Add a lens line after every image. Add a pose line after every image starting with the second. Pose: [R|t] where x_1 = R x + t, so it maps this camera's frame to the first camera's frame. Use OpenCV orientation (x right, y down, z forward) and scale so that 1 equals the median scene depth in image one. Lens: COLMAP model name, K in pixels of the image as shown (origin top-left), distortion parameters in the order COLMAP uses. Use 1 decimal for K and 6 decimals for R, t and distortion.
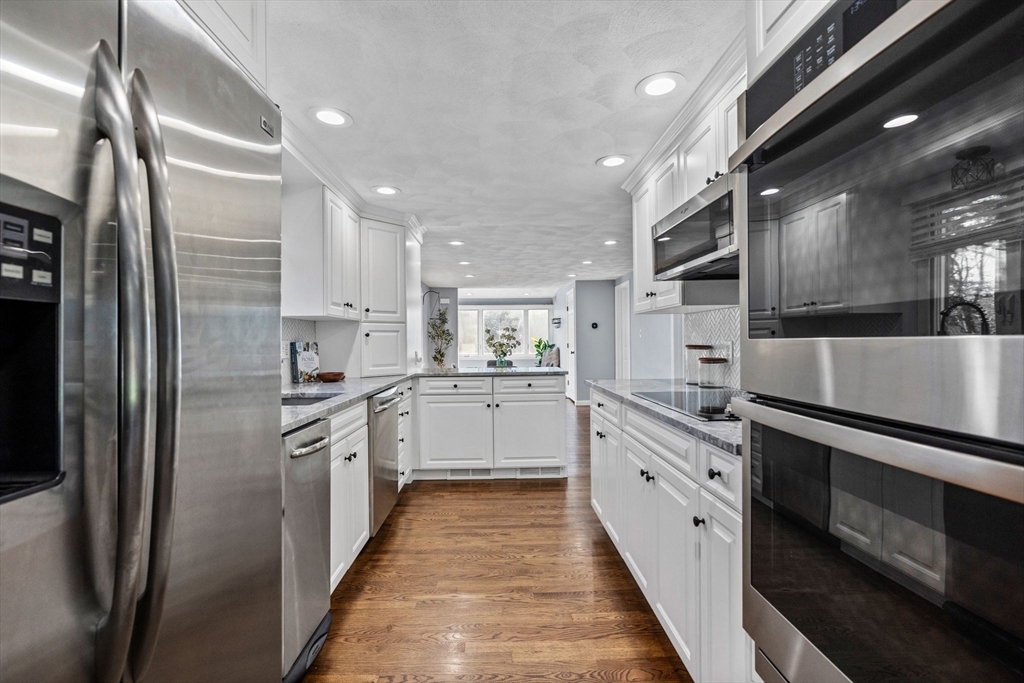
lens RADIAL K [[433.9, 0, 511.8], [0, 433.9, 335.4], [0, 0, 1]] dist [0.000574, -0.000238]
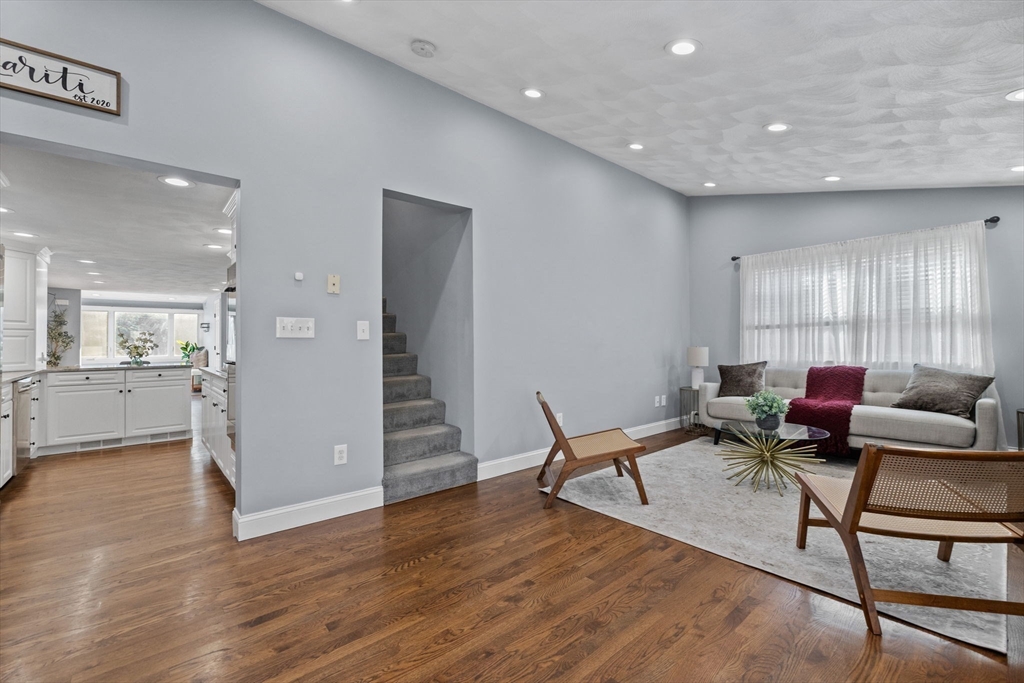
lens RADIAL K [[433.9, 0, 511.8], [0, 433.9, 335.4], [0, 0, 1]] dist [0.000574, -0.000238]
pose [[0.778654, 0.015068, 0.627273, 0.026812], [-0.011358, 0.999886, -0.009920, -0.008814], [-0.627351, 0.000600, 0.778736, -0.497843]]
